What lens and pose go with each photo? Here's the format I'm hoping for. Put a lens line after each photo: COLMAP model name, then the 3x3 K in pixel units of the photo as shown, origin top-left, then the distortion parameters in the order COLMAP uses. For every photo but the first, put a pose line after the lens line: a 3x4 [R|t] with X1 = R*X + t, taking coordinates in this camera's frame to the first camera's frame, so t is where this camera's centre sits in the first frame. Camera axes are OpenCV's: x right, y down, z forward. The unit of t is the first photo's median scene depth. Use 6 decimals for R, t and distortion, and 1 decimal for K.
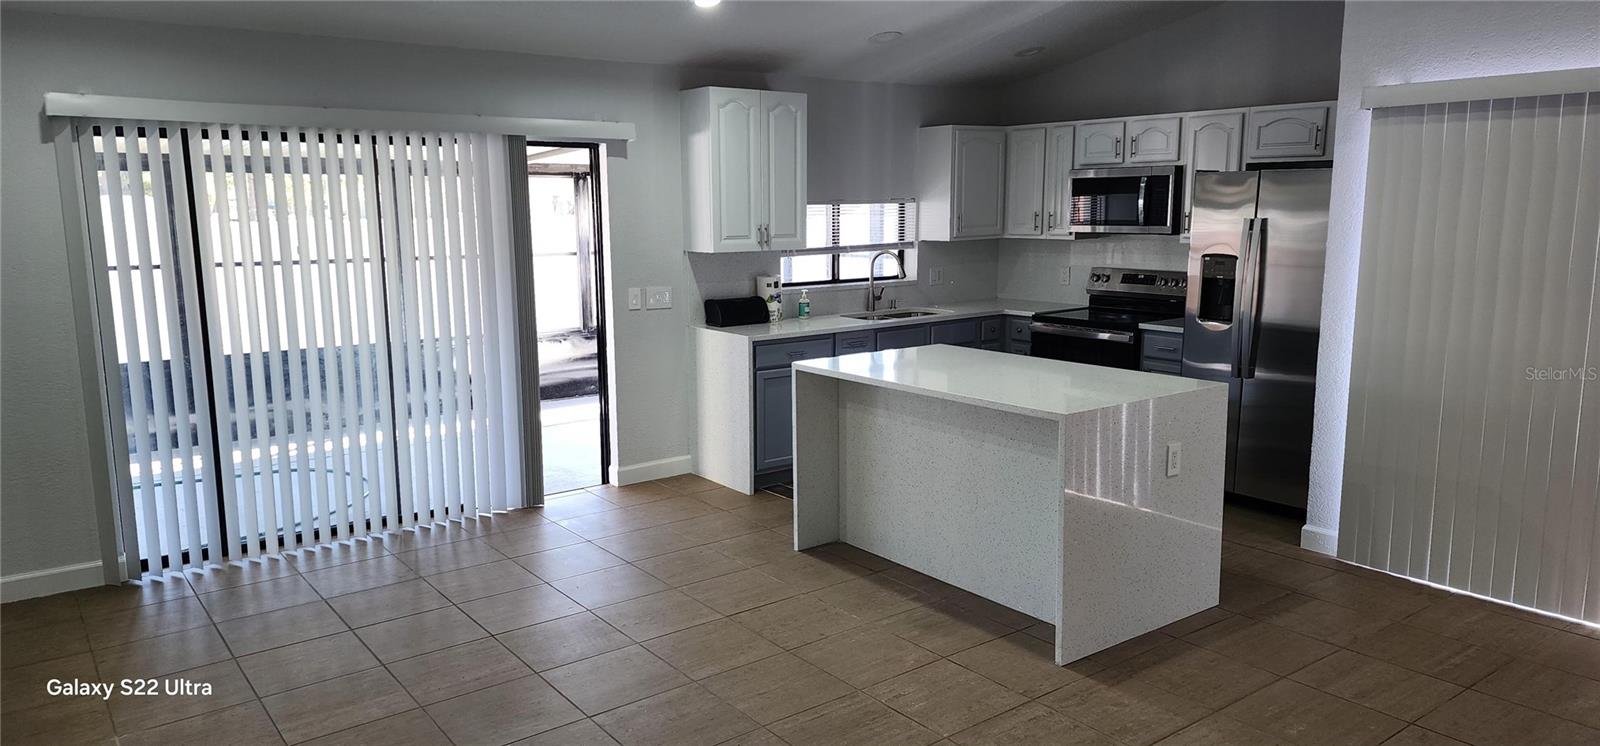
lens RADIAL K [[1072.7, 0, 784.9], [0, 1072.7, 365.6], [0, 0, 1]] dist [0.102979, -0.085719]
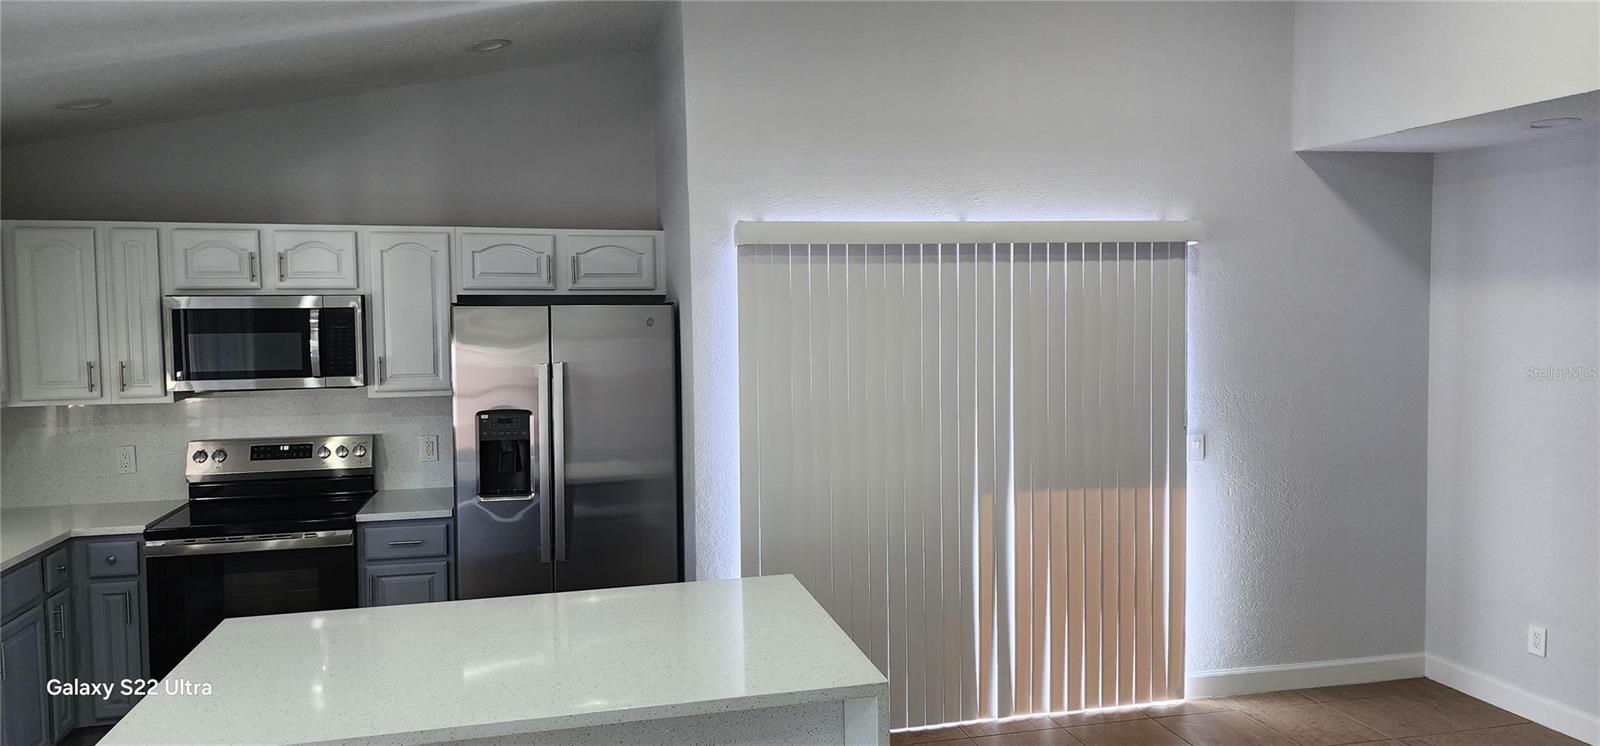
lens RADIAL K [[1031.0, 0, 783.7], [0, 1031.0, 366.7], [0, 0, 1]] dist [0.071940, -0.072316]
pose [[0.395984, -0.045197, 0.917144, -0.171412], [0.147794, 0.988903, -0.015078, -0.079189], [-0.906286, 0.141520, 0.398270, 0.445609]]
